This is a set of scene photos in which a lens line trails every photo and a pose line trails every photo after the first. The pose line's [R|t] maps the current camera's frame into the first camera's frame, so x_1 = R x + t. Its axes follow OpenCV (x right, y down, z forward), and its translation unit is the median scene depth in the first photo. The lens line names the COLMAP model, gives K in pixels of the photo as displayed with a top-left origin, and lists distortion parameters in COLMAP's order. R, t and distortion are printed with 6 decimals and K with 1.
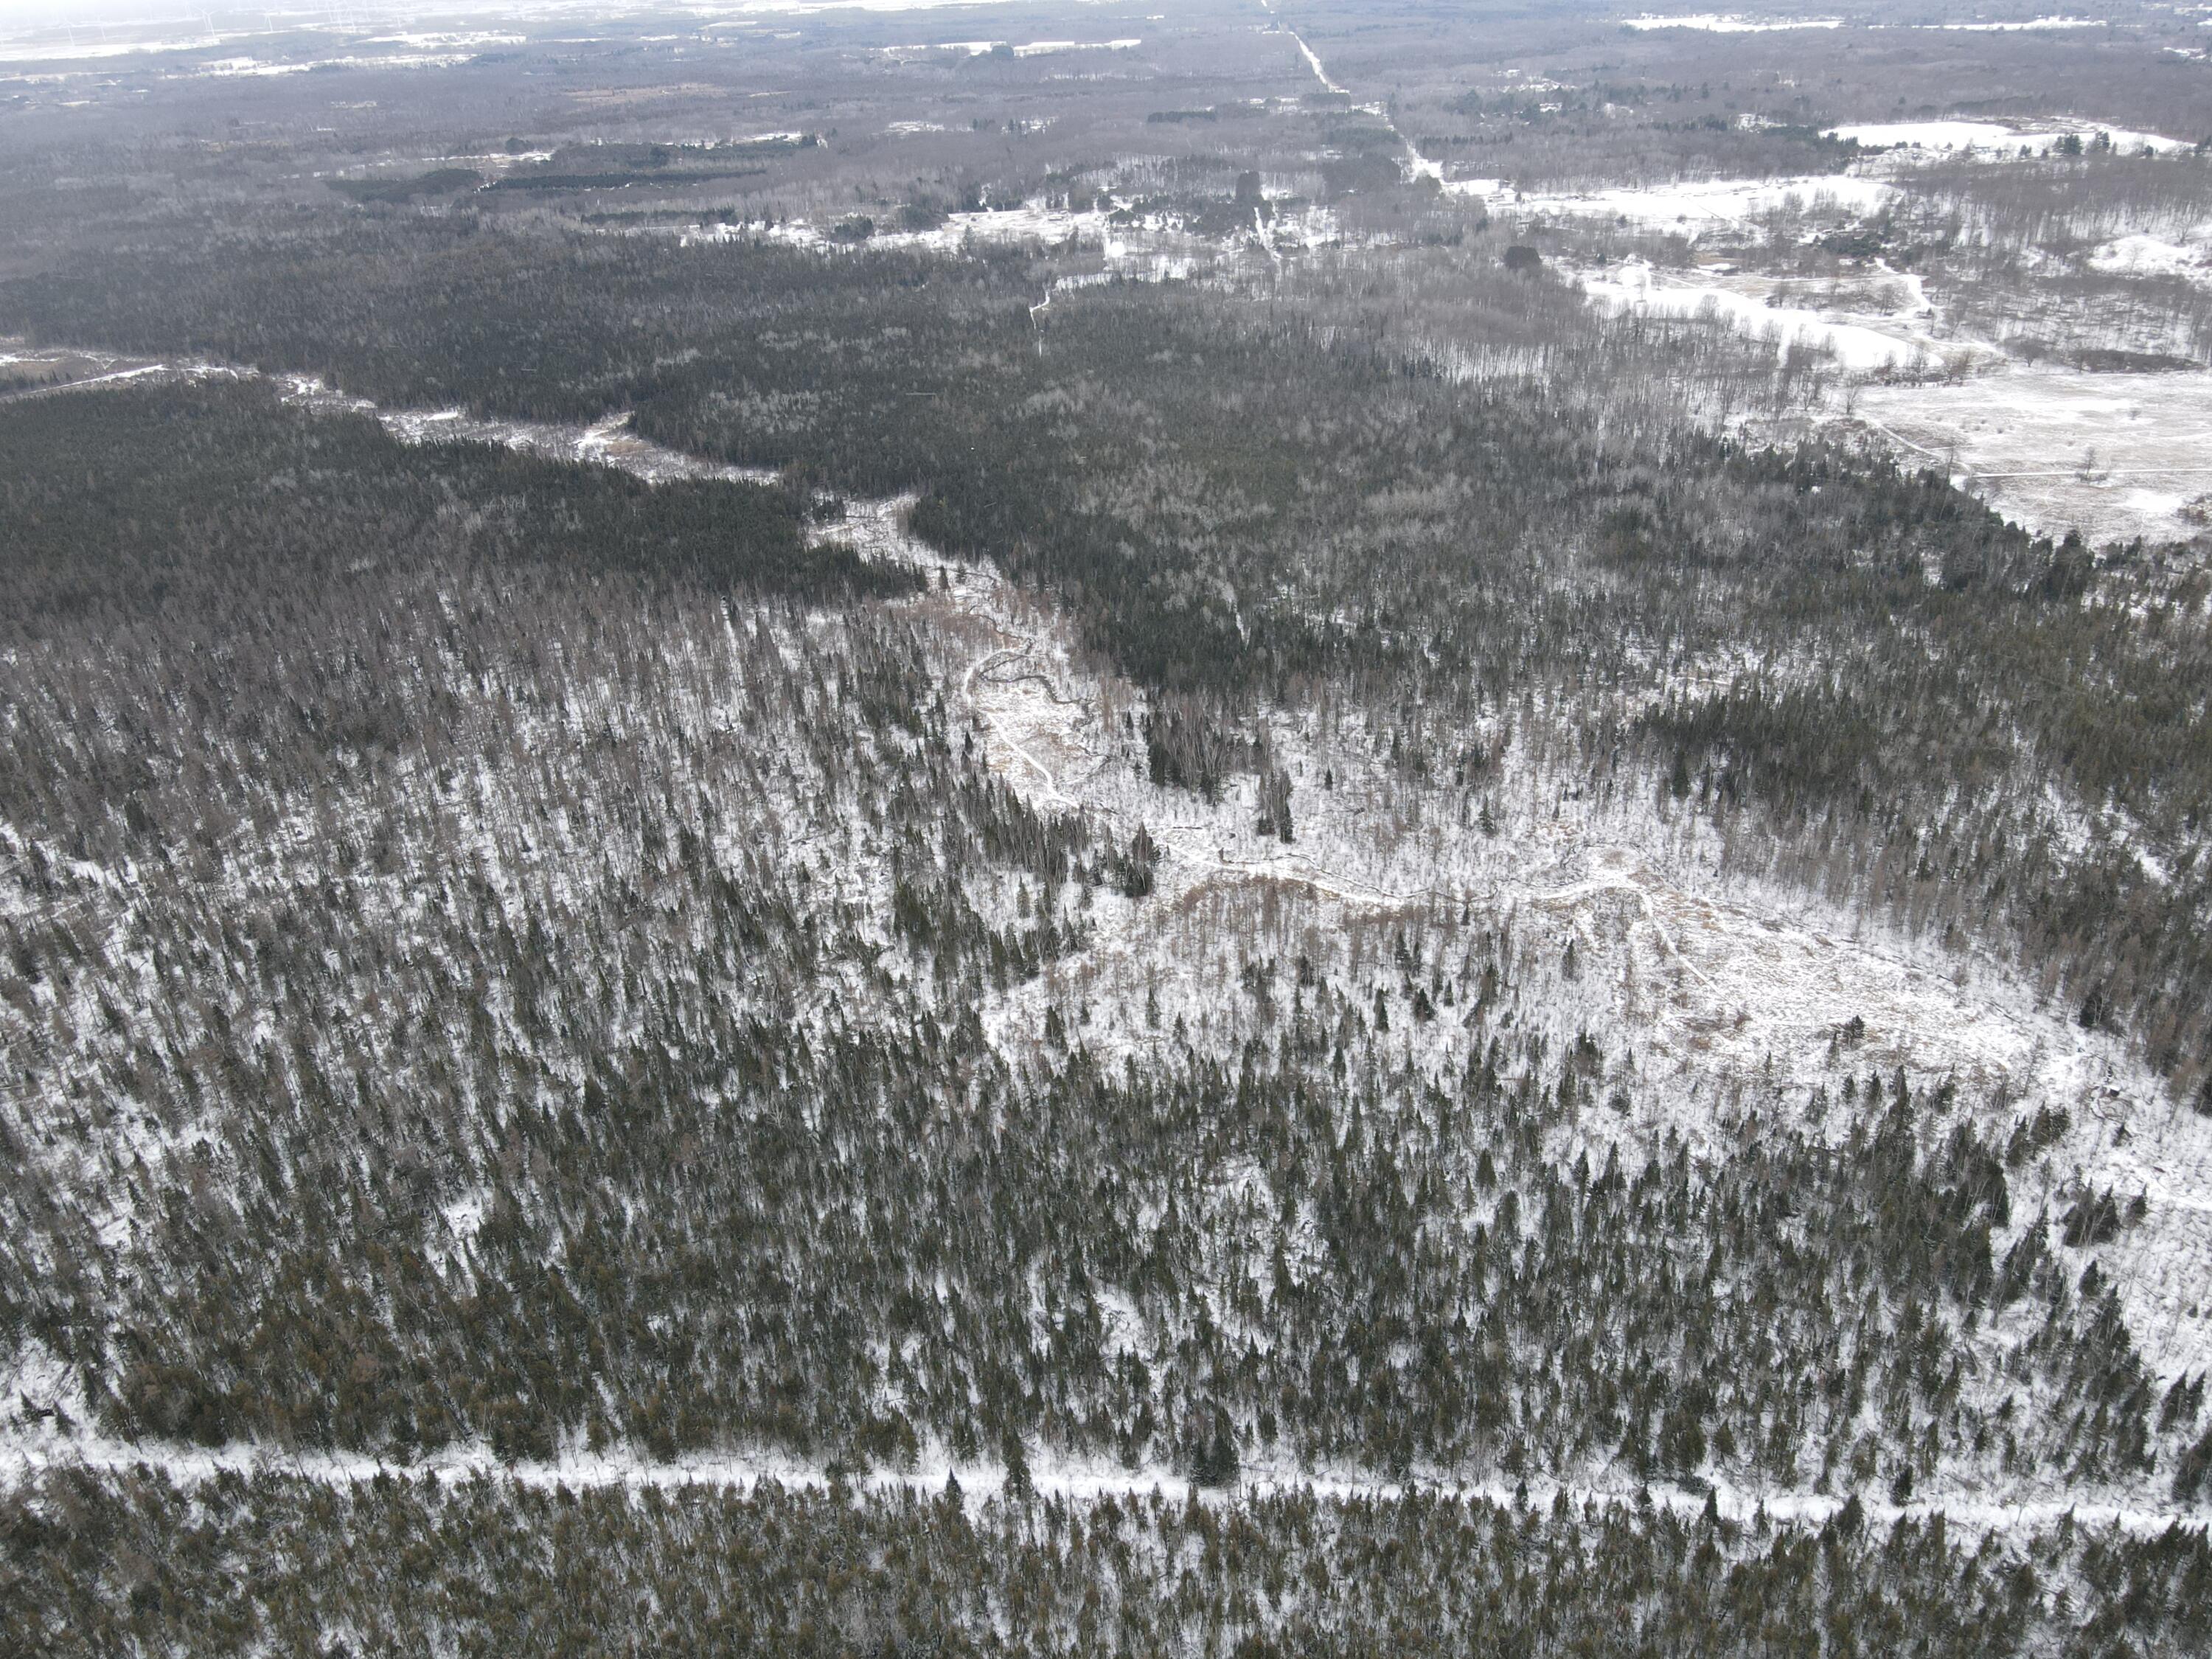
lens RADIAL K [[1617.4, 0, 1106.0], [0, 1617.4, 829.5], [0, 0, 1]] dist [0.002032, 0.031681]
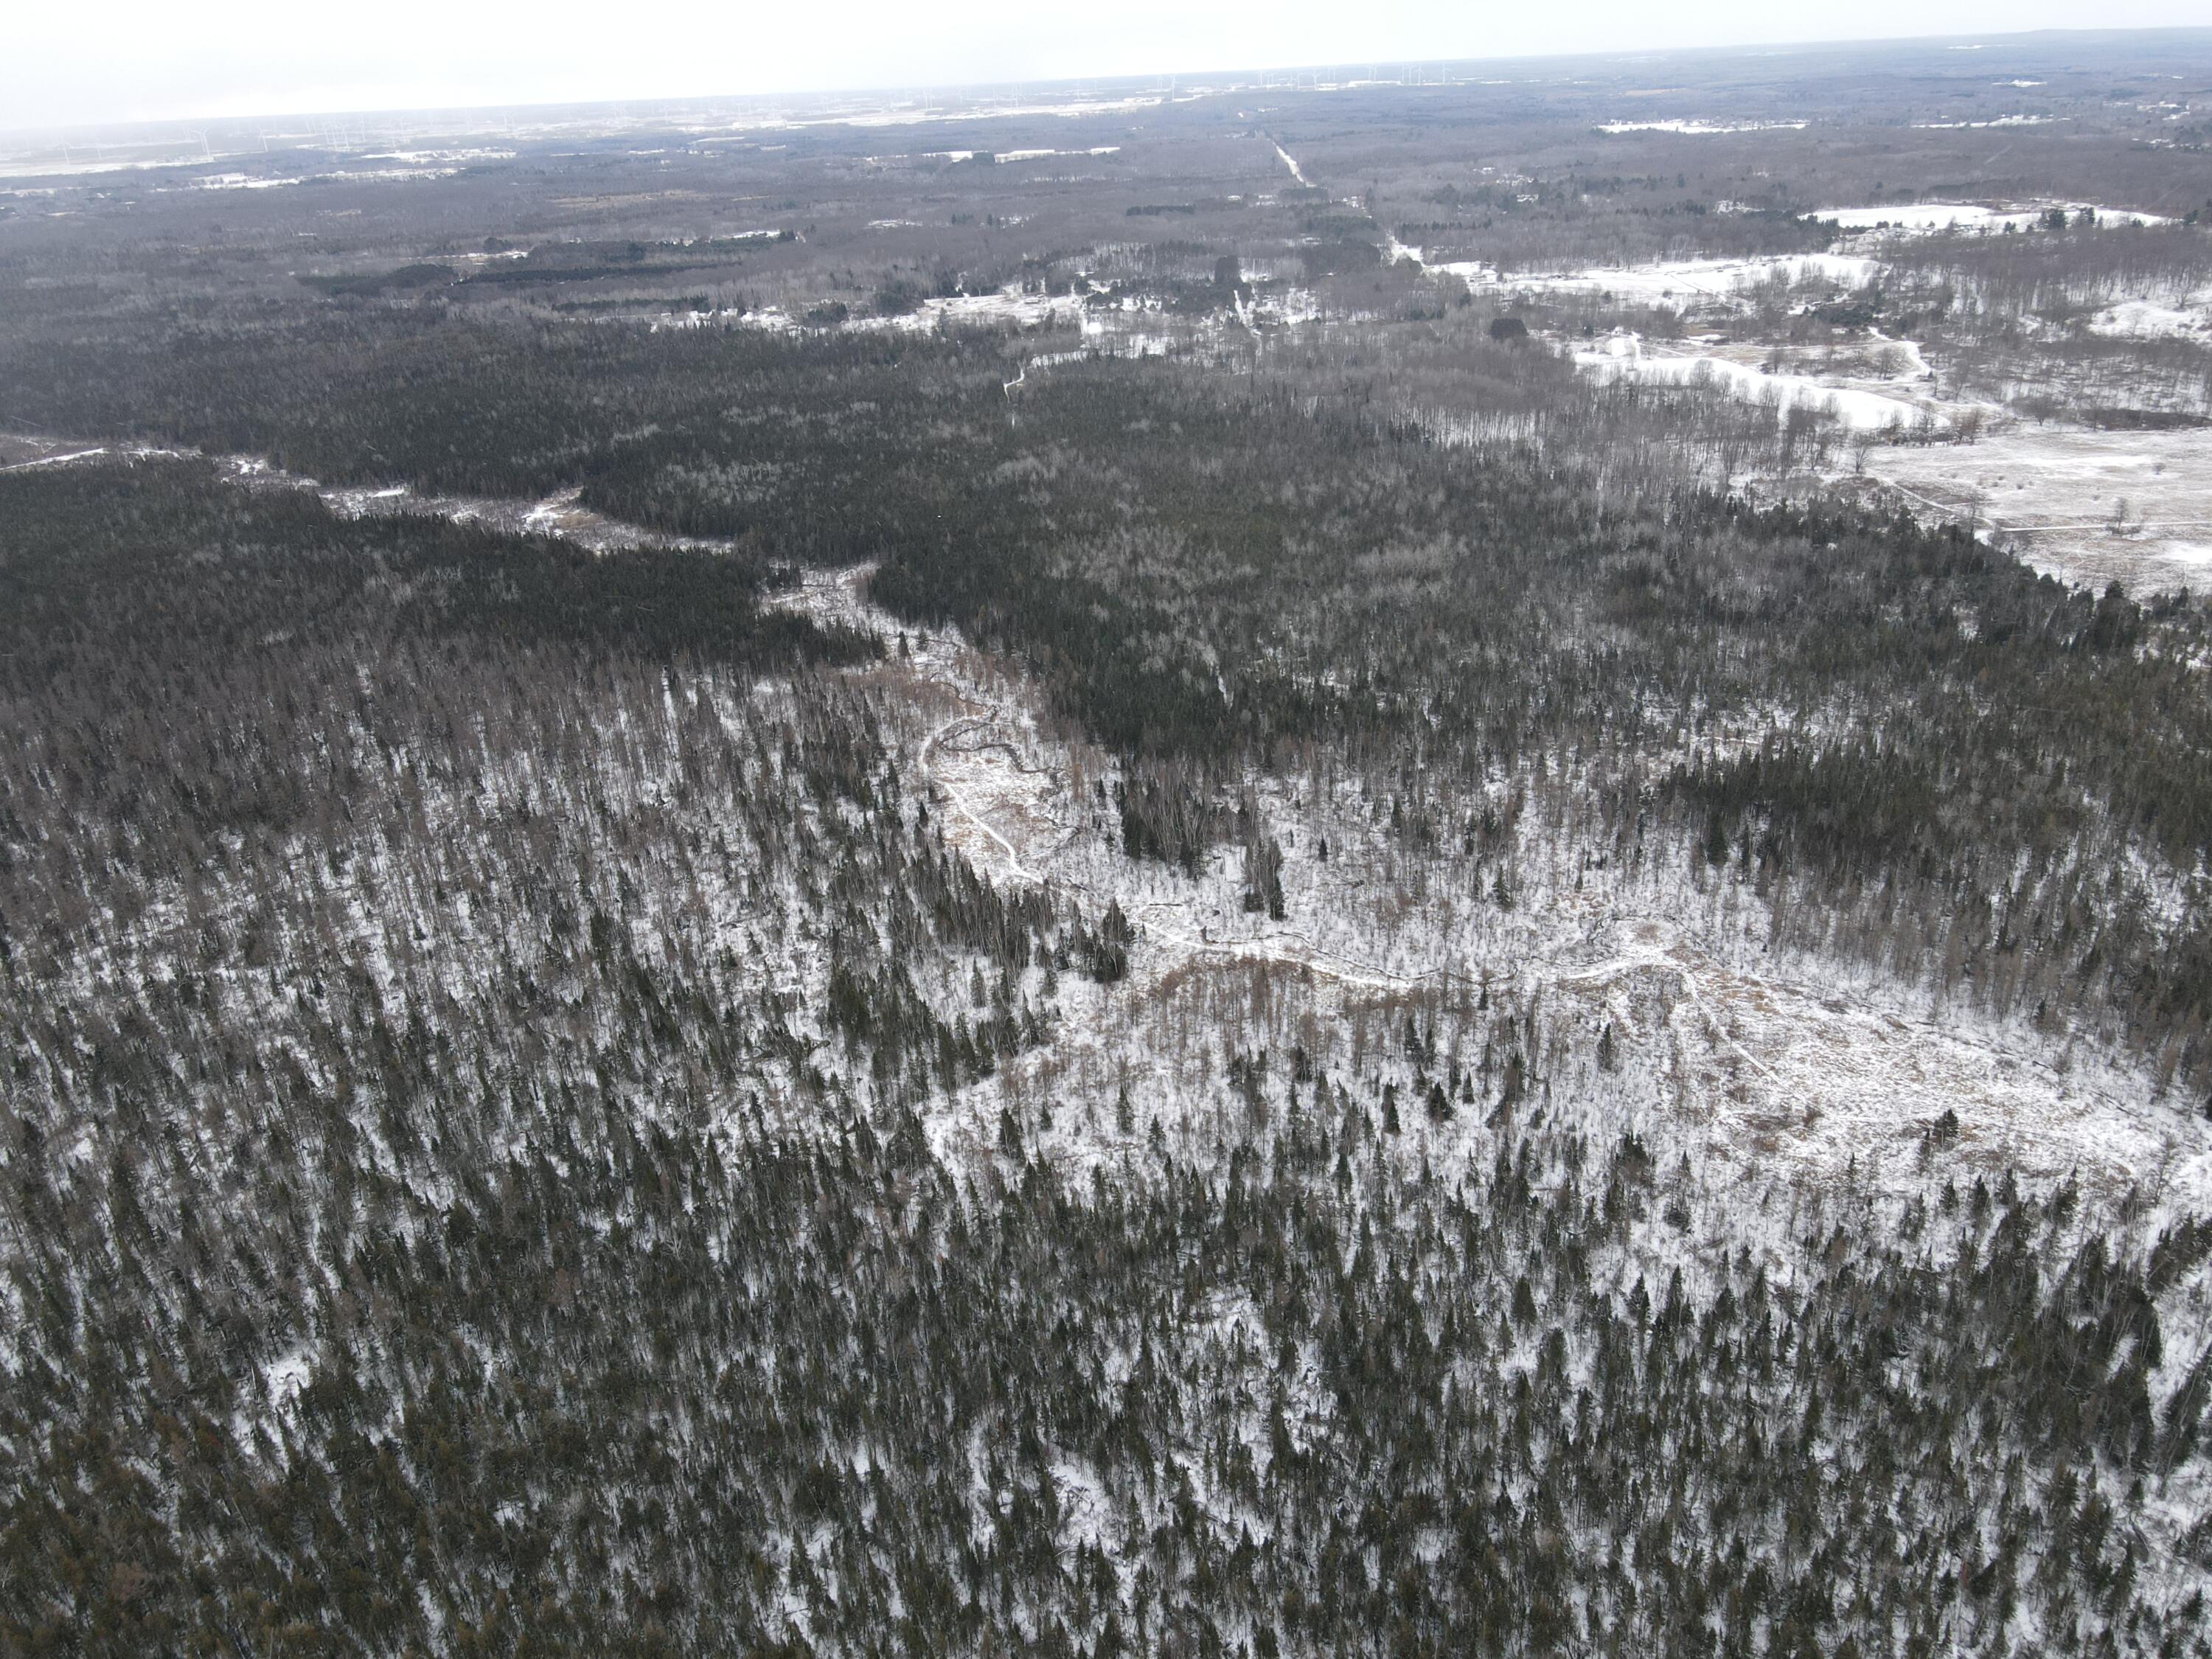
lens RADIAL K [[1617.4, 0, 1106.0], [0, 1617.4, 829.5], [0, 0, 1]] dist [0.002032, 0.031681]
pose [[0.999925, -0.010391, 0.006533, 0.012673], [0.010770, 0.998082, -0.060966, 0.012100], [-0.005887, 0.061032, 0.998118, 0.114406]]
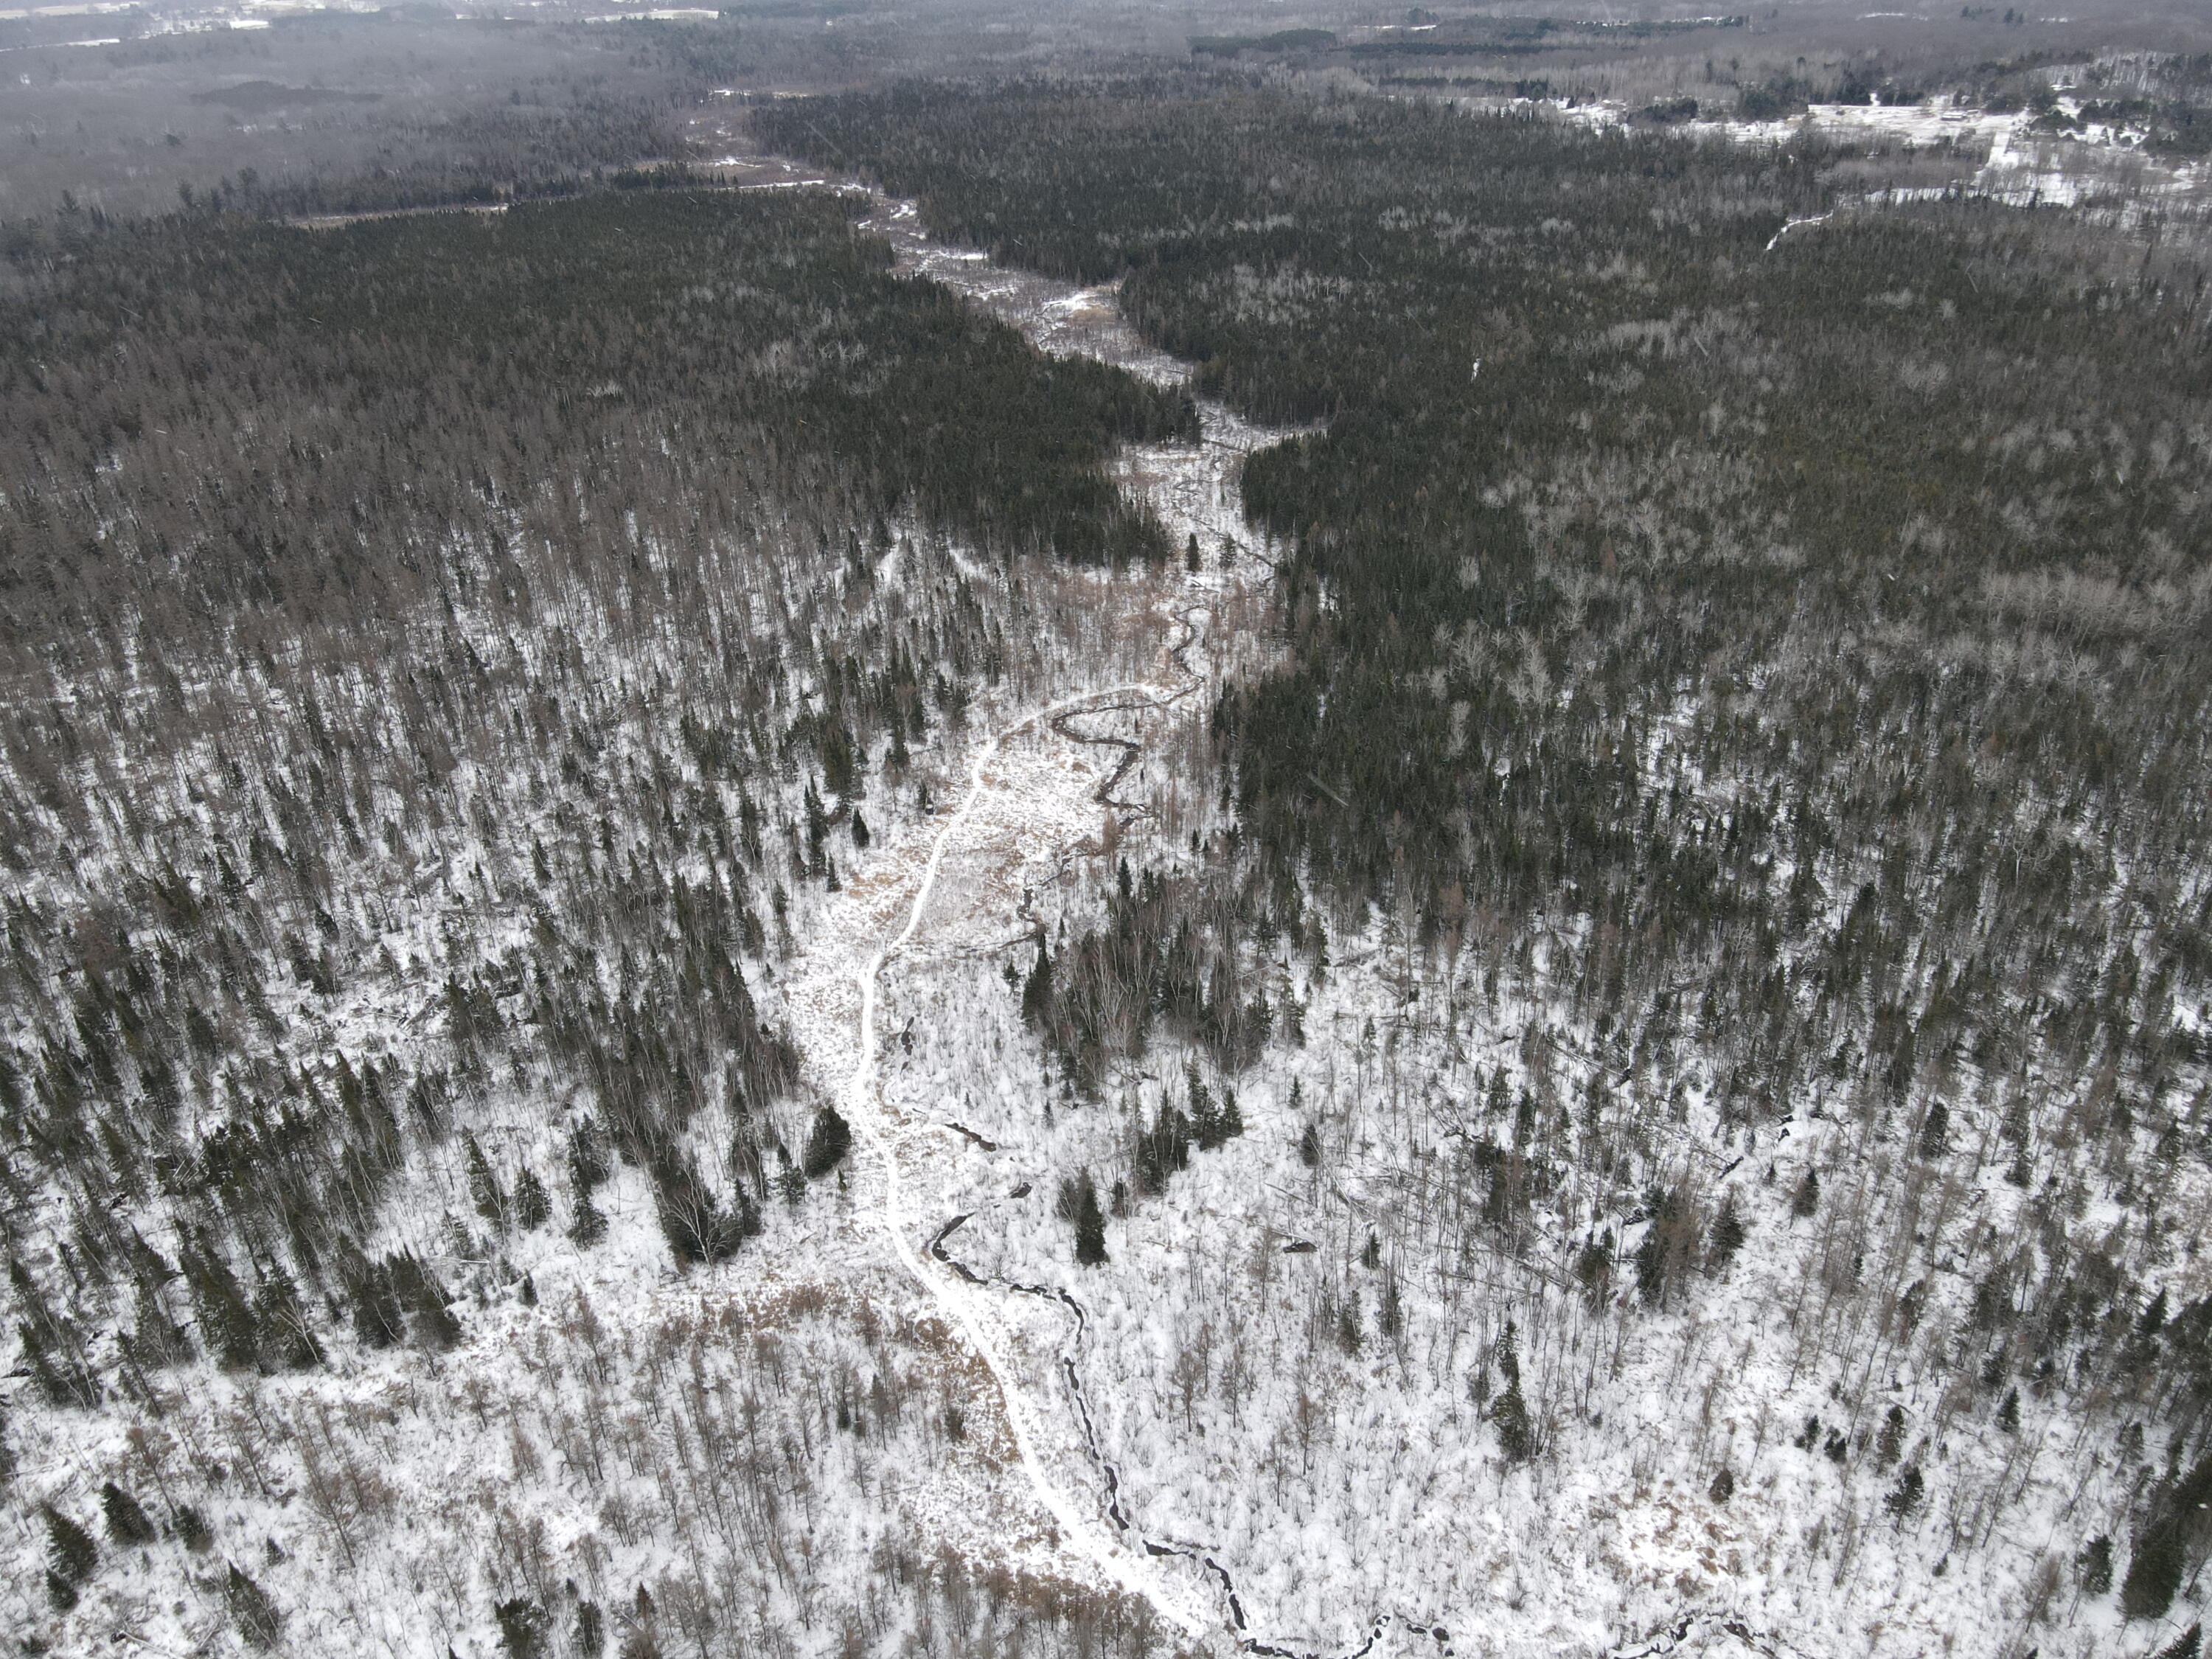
lens RADIAL K [[1617.4, 0, 1106.0], [0, 1617.4, 829.5], [0, 0, 1]] dist [0.002032, 0.031681]
pose [[0.831064, 0.290873, -0.474053, 0.301506], [-0.271855, 0.956029, 0.110018, -0.161765], [0.485210, 0.037442, 0.873596, 0.614069]]
